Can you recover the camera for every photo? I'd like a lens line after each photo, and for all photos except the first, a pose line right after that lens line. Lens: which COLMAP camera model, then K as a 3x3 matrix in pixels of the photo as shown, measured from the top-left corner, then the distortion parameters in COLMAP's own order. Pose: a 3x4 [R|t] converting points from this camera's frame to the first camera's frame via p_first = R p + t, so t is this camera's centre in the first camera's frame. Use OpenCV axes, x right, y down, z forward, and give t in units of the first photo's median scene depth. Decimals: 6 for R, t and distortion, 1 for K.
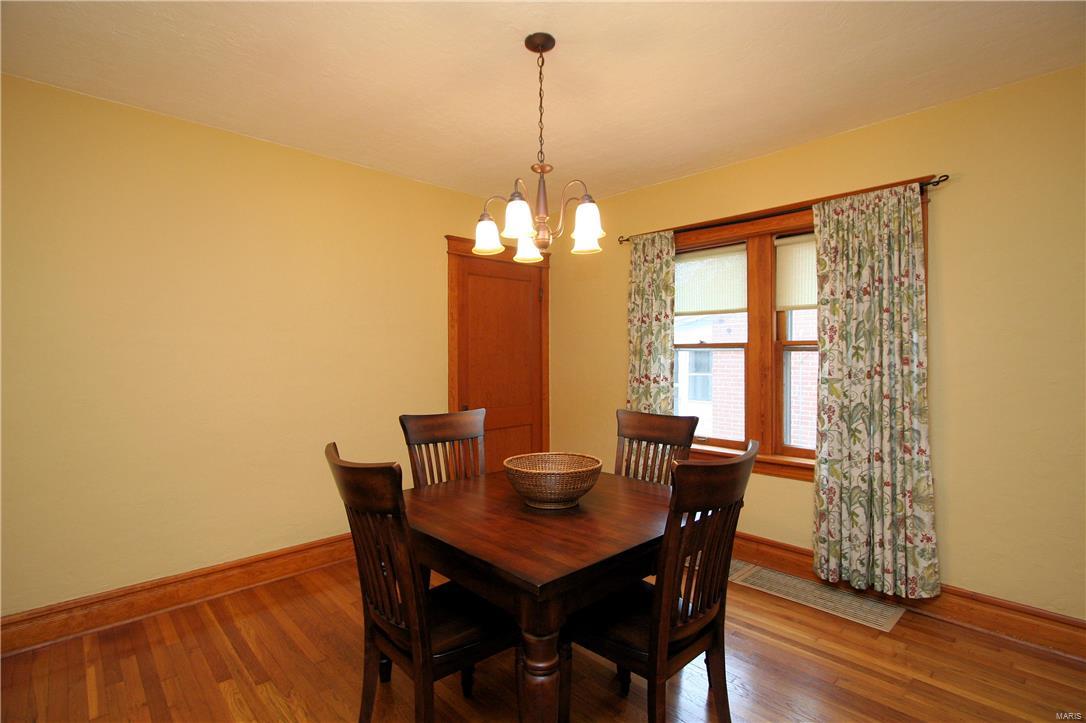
lens RADIAL K [[534.2, 0, 545.0], [0, 534.2, 350.2], [0, 0, 1]] dist [-0.008378, -0.000280]
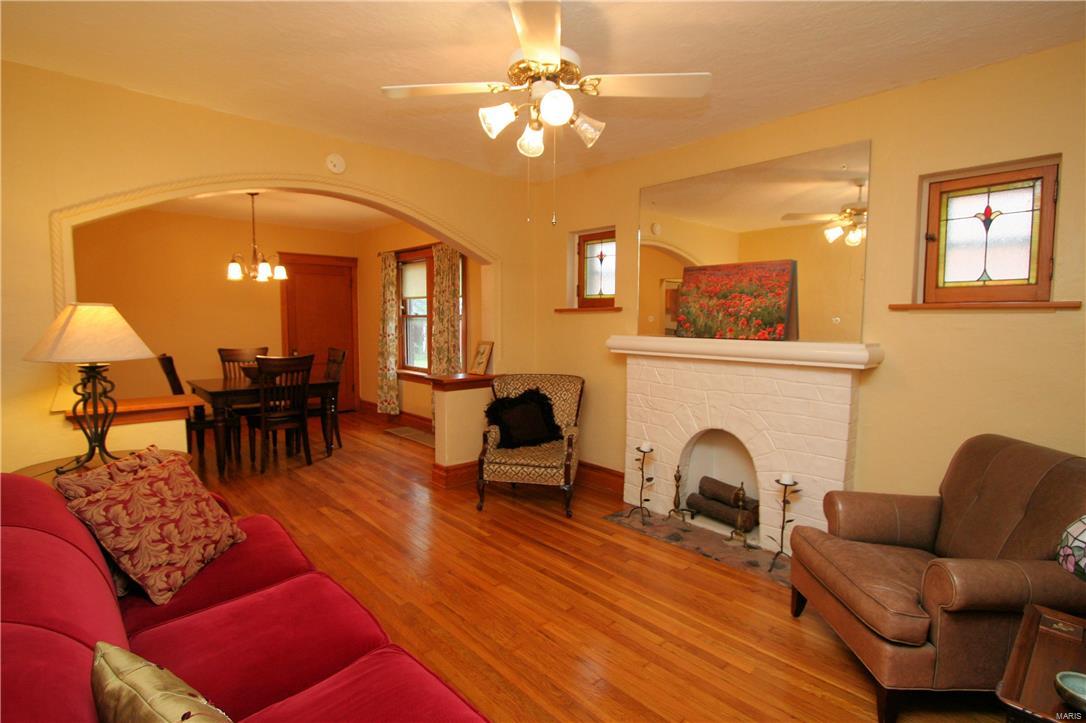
lens RADIAL K [[534.2, 0, 545.0], [0, 534.2, 350.2], [0, 0, 1]] dist [-0.008378, -0.000280]
pose [[0.999919, 0.012750, 0.000231, 0.825241], [-0.012740, 0.998098, 0.060324, -0.010155], [0.000539, -0.060322, 0.998179, -0.897168]]
